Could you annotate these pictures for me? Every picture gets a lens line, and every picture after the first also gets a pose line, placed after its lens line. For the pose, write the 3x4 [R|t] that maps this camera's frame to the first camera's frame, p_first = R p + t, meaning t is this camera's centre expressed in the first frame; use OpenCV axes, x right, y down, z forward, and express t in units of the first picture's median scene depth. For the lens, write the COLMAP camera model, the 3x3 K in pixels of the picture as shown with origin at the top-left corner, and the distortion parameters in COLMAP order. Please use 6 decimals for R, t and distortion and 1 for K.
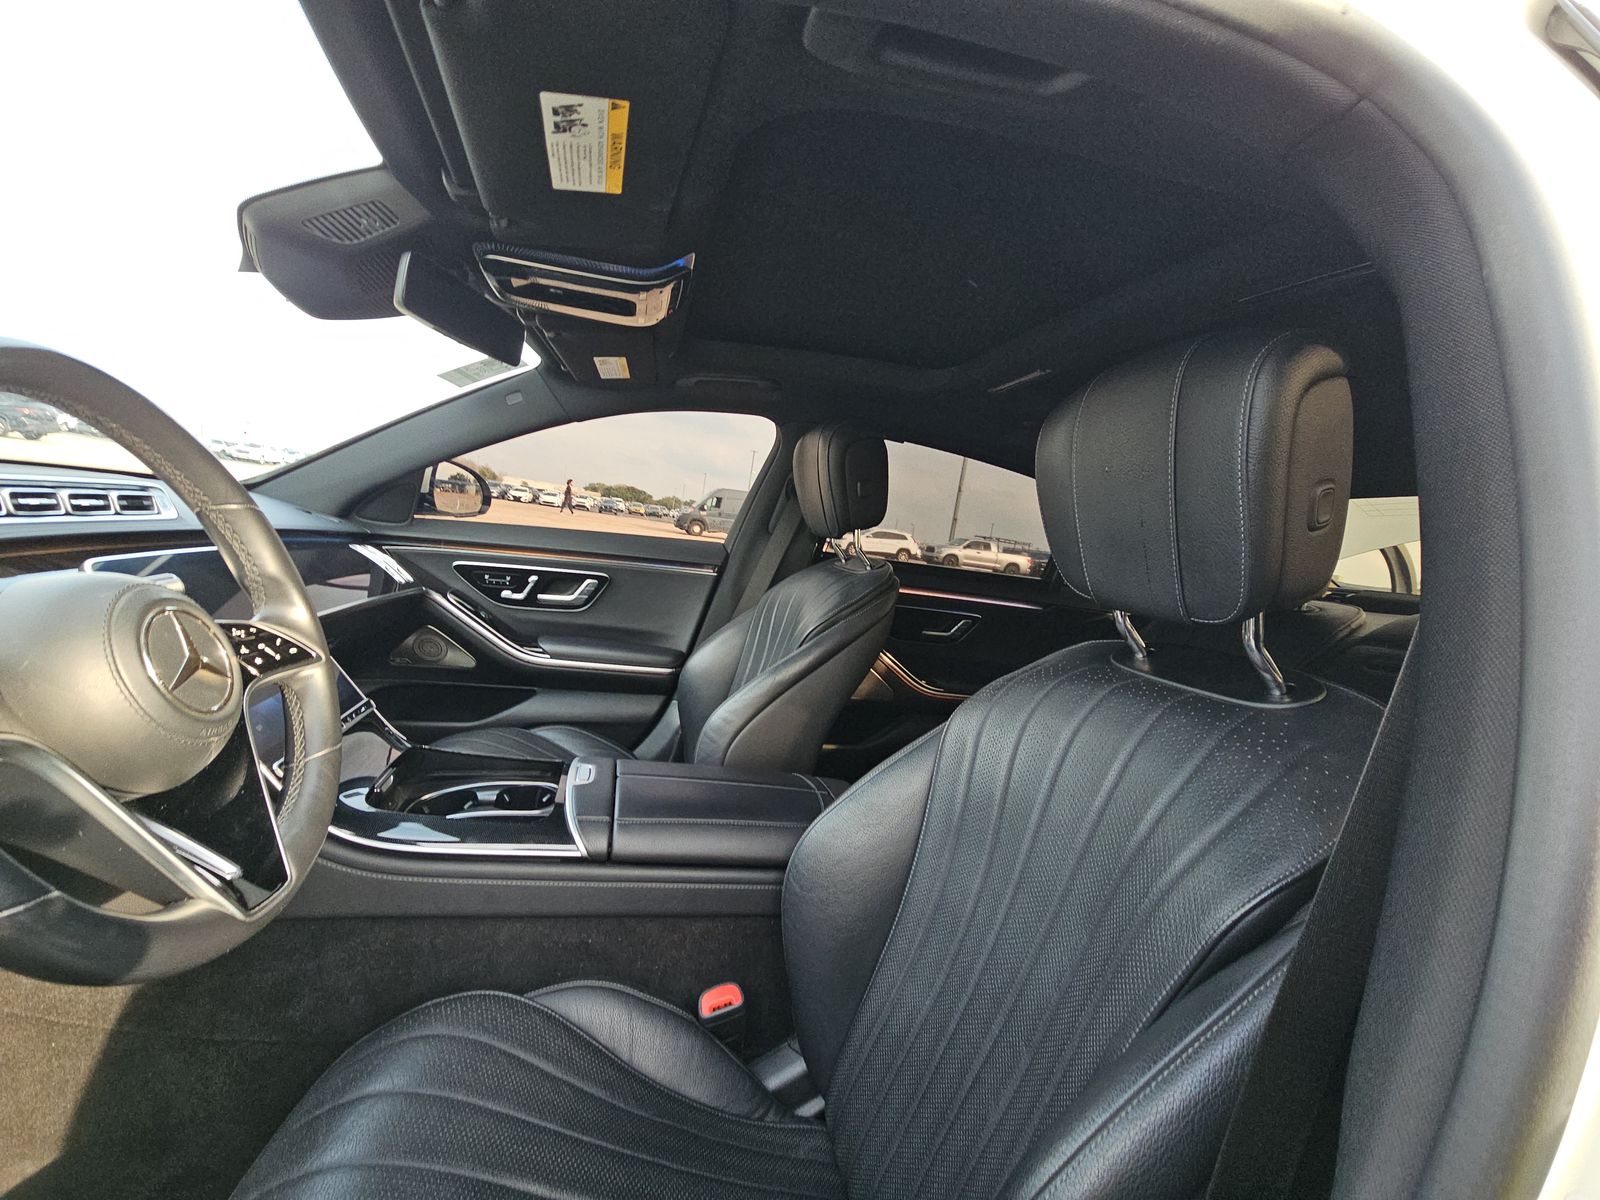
lens RADIAL K [[655.9, 0, 791.2], [0, 655.9, 596.1], [0, 0, 1]] dist [0.003484, -0.002883]
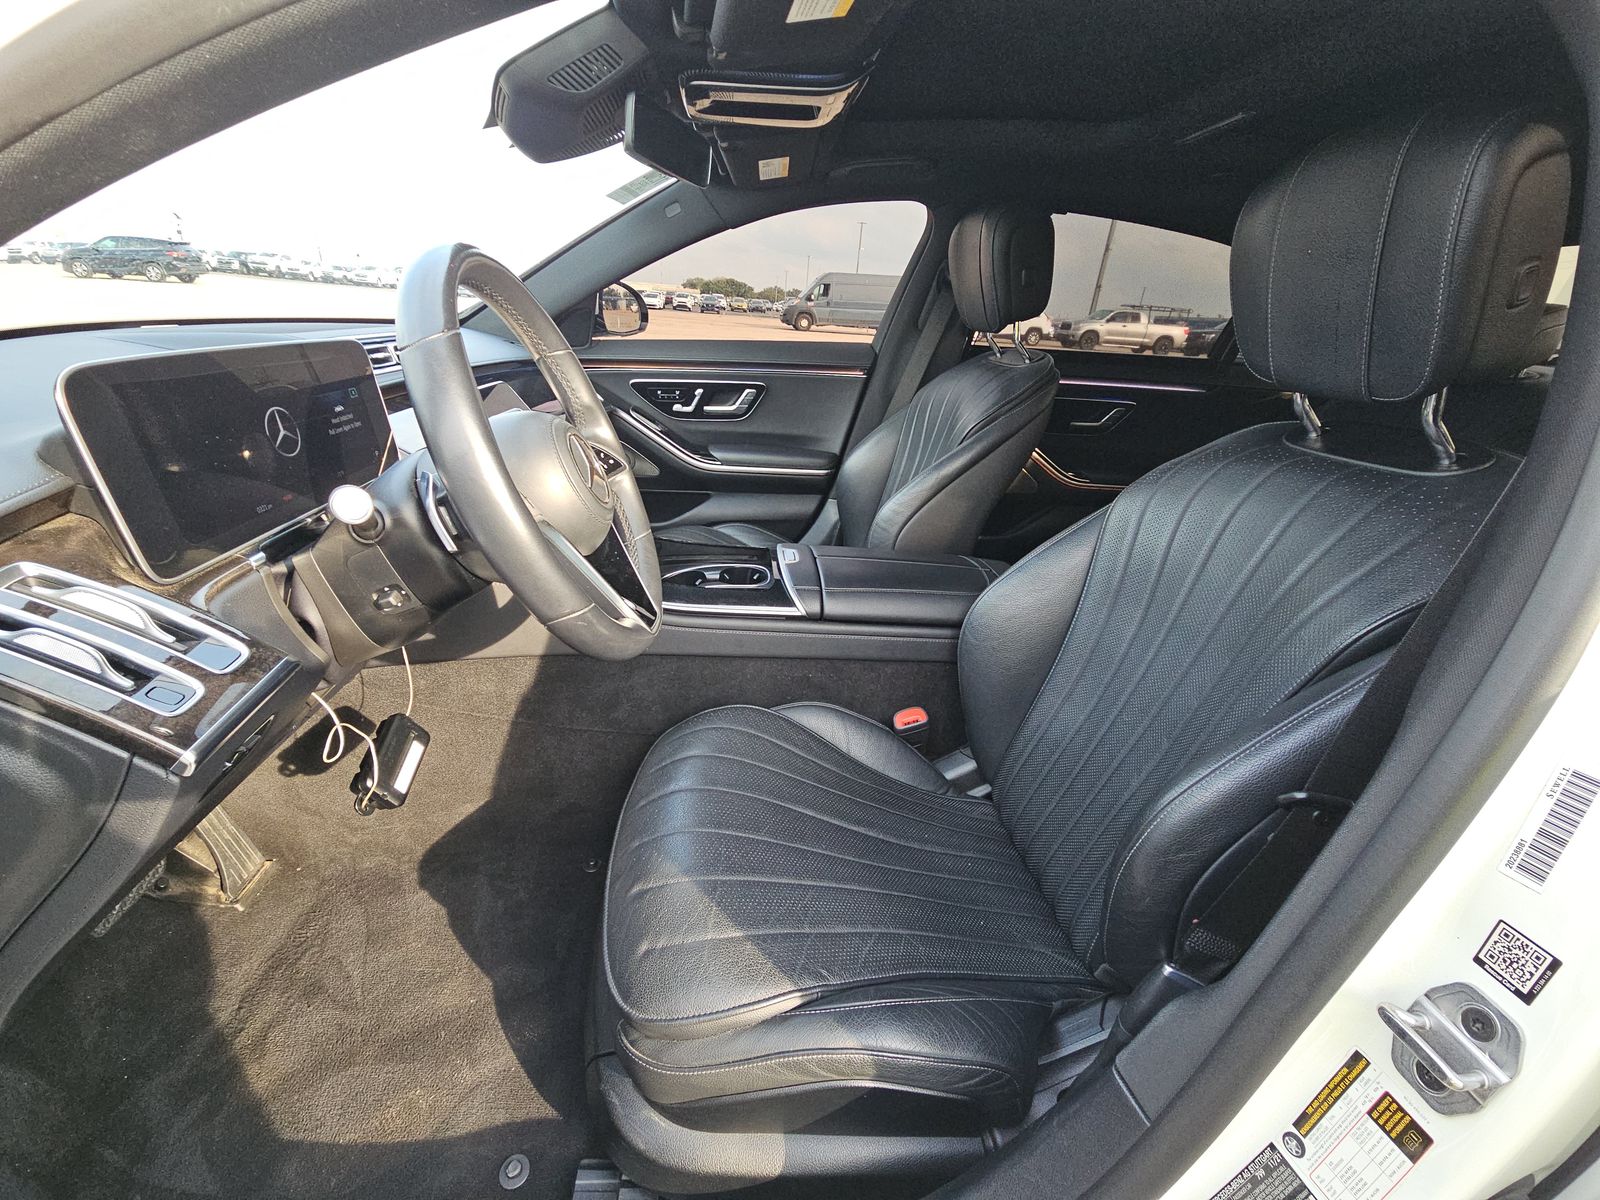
lens RADIAL K [[655.9, 0, 787.8], [0, 655.9, 598.9], [0, 0, 1]] dist [0.003484, -0.002883]
pose [[0.984091, -0.005116, -0.177590, -0.102990], [0.057571, 0.954832, 0.291517, -0.013125], [0.168077, -0.297104, 0.939936, -0.191279]]
